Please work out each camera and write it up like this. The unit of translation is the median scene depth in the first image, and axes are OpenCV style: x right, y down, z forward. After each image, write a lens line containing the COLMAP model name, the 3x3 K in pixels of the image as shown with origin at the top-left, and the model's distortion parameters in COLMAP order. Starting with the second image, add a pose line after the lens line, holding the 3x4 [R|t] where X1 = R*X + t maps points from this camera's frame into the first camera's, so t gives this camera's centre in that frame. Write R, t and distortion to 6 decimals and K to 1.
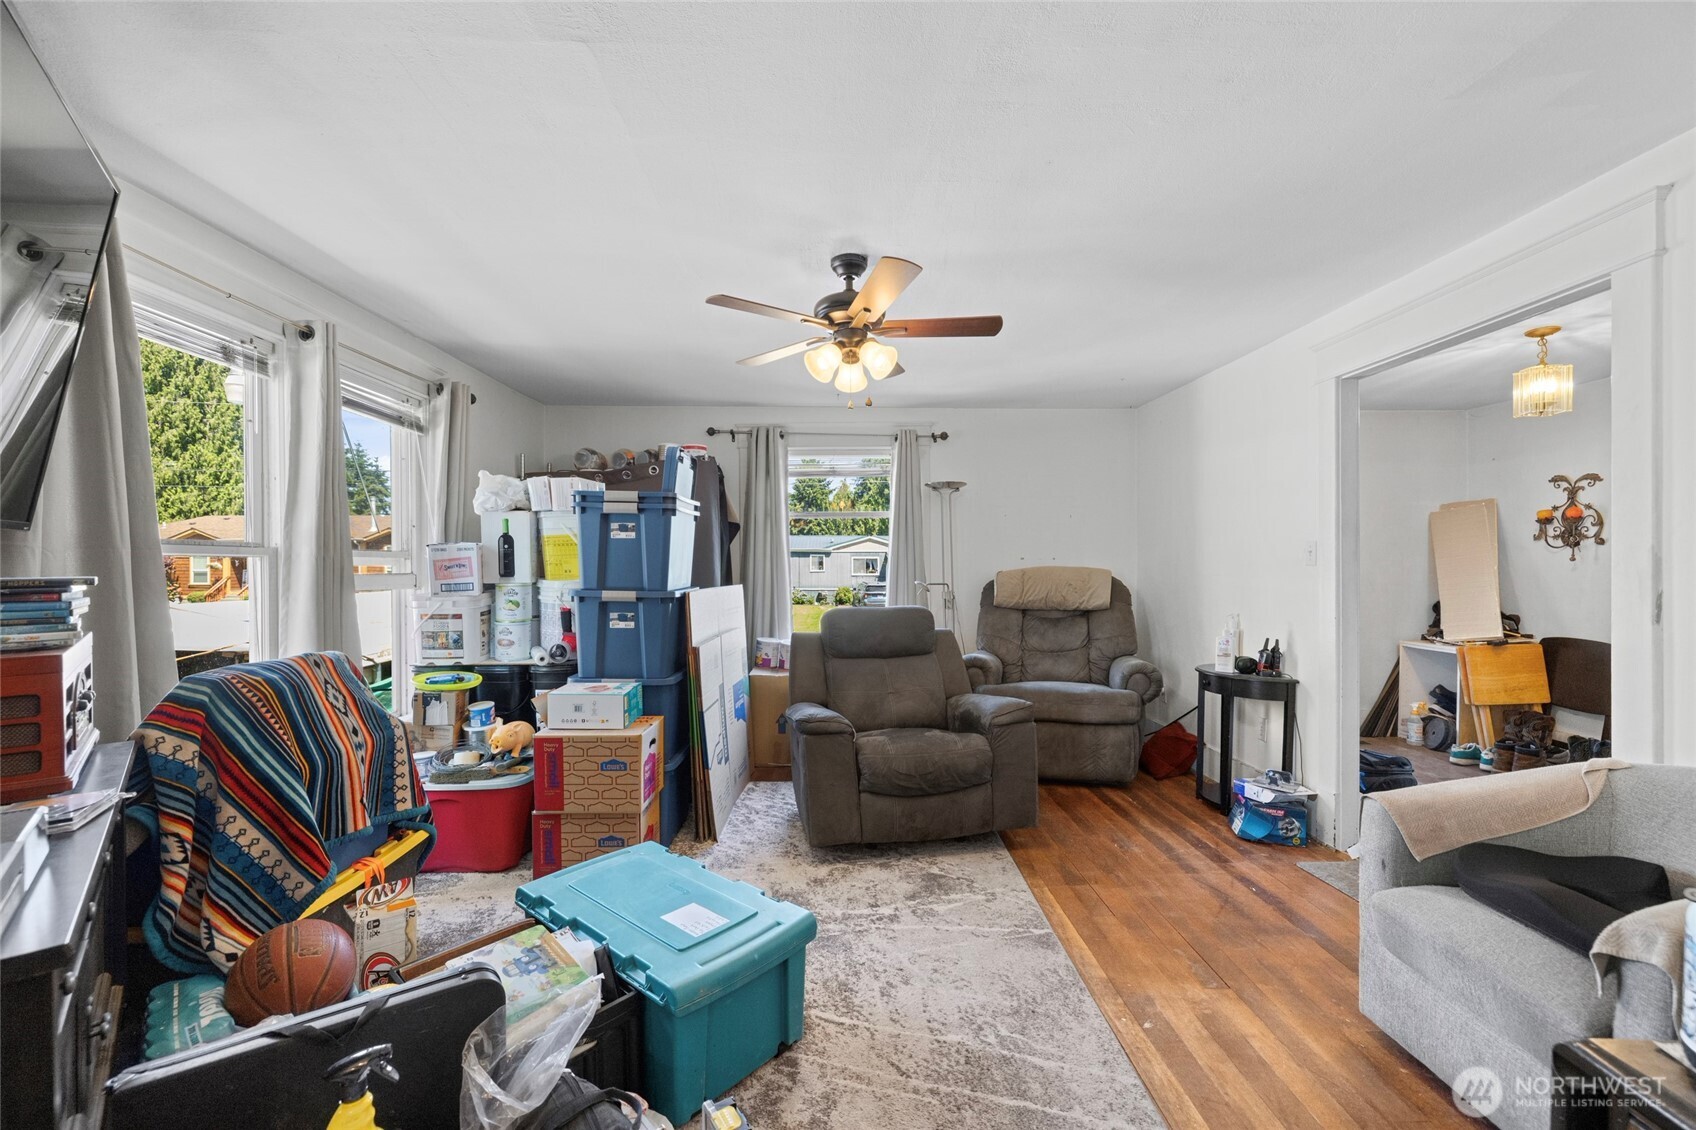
lens RADIAL K [[712.1, 0, 848.6], [0, 712.1, 556.9], [0, 0, 1]] dist [-0.000568, -0.000090]
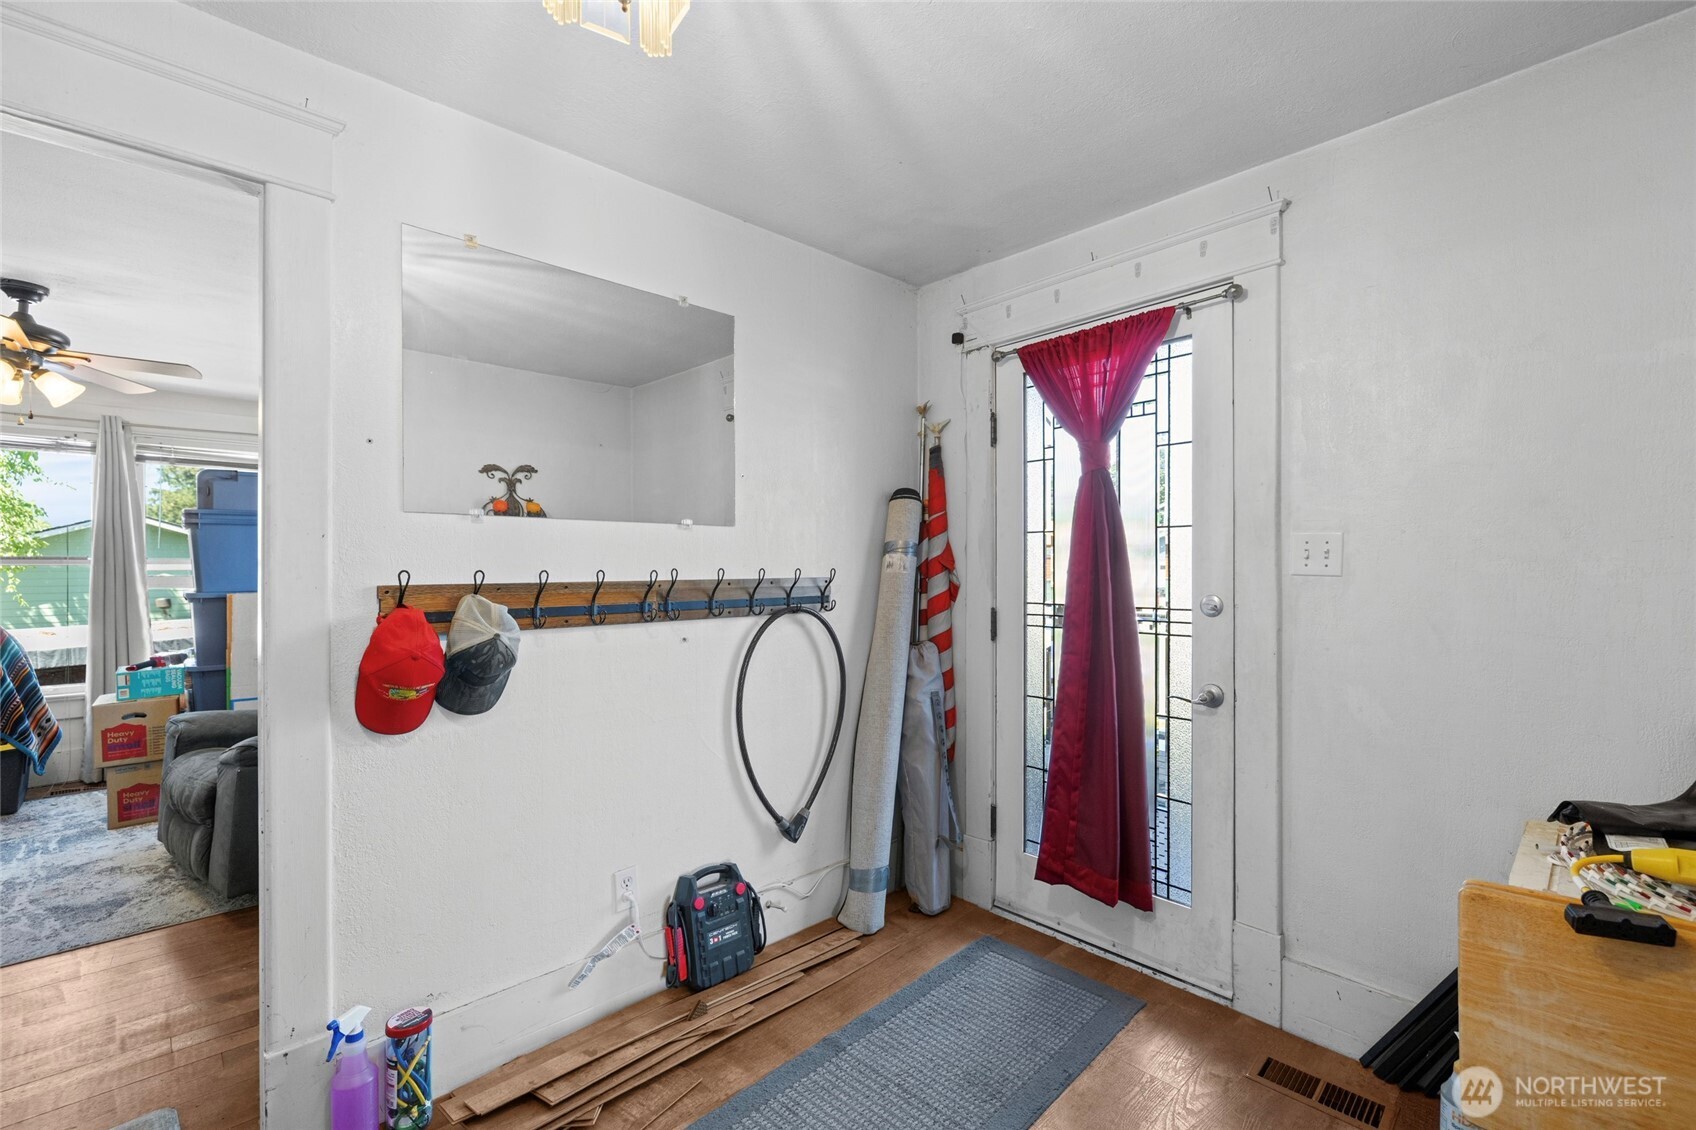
lens RADIAL K [[724.3, 0, 841.0], [0, 724.3, 562.9], [0, 0, 1]] dist [-0.001565, -0.000135]
pose [[0.662479, -0.005515, -0.749060, 1.096782], [0.015945, 0.999850, 0.006740, 0.006777], [0.748911, -0.016409, 0.662467, 0.813556]]
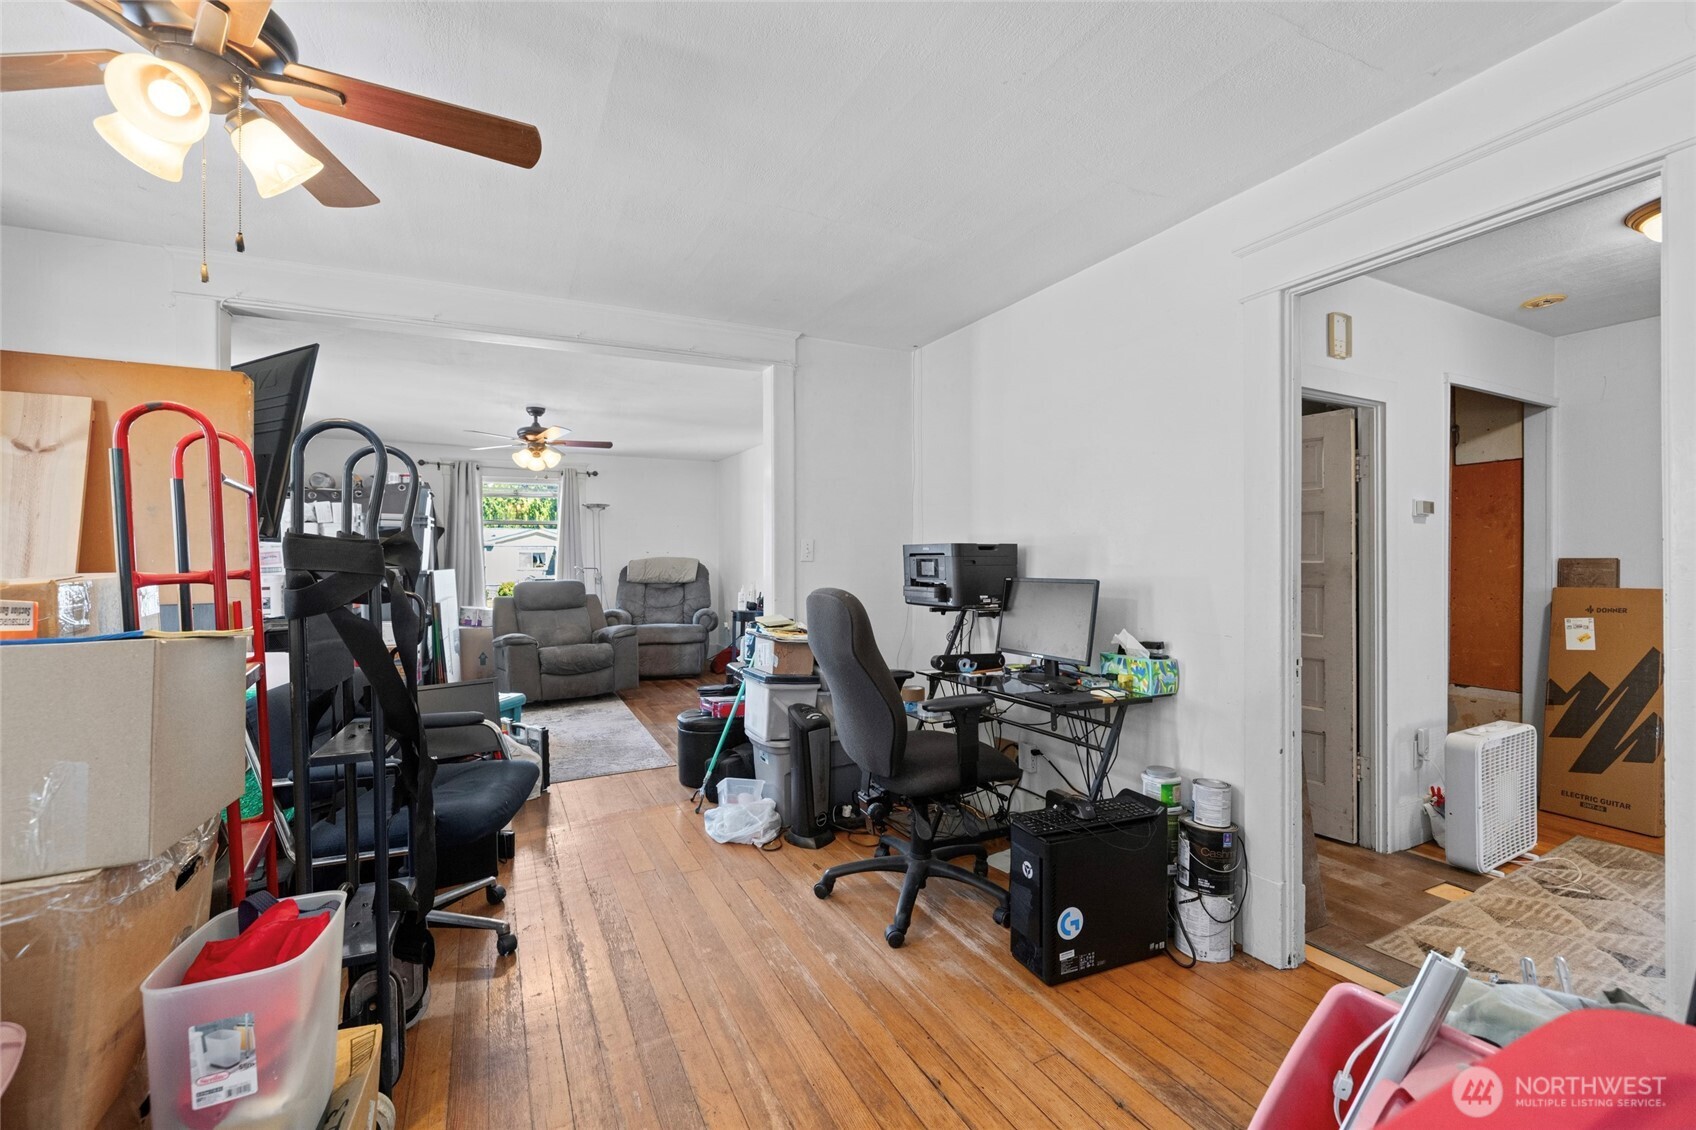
lens RADIAL K [[712.1, 0, 848.6], [0, 712.1, 556.9], [0, 0, 1]] dist [-0.000568, -0.000090]
pose [[0.903267, -0.002425, 0.429072, -0.045926], [-0.001324, 0.999964, 0.008437, -0.002175], [-0.429077, -0.008189, 0.903231, -0.869542]]
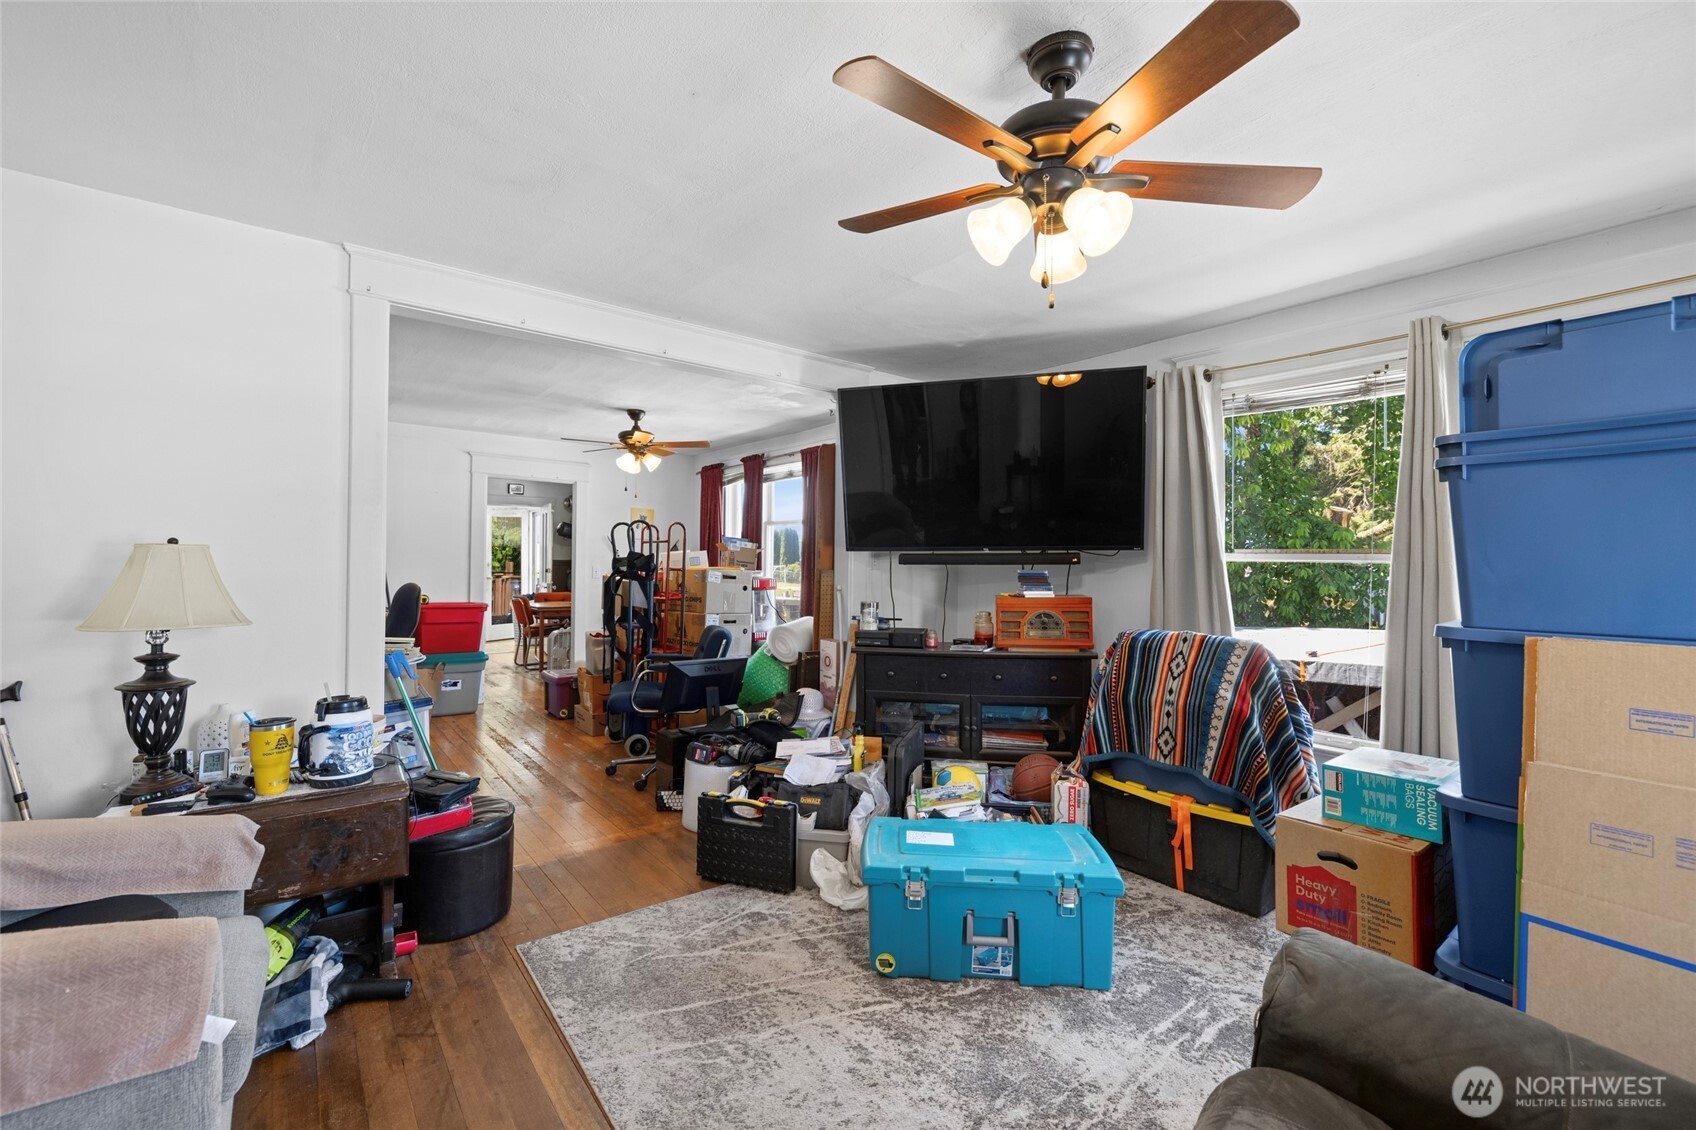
lens RADIAL K [[712.1, 0, 848.6], [0, 712.1, 556.9], [0, 0, 1]] dist [-0.000568, -0.000090]
pose [[-0.798532, -0.008961, -0.601885, 0.327807], [-0.000829, 0.999905, -0.013788, 0.005044], [0.601952, -0.010511, -0.798463, 0.926782]]
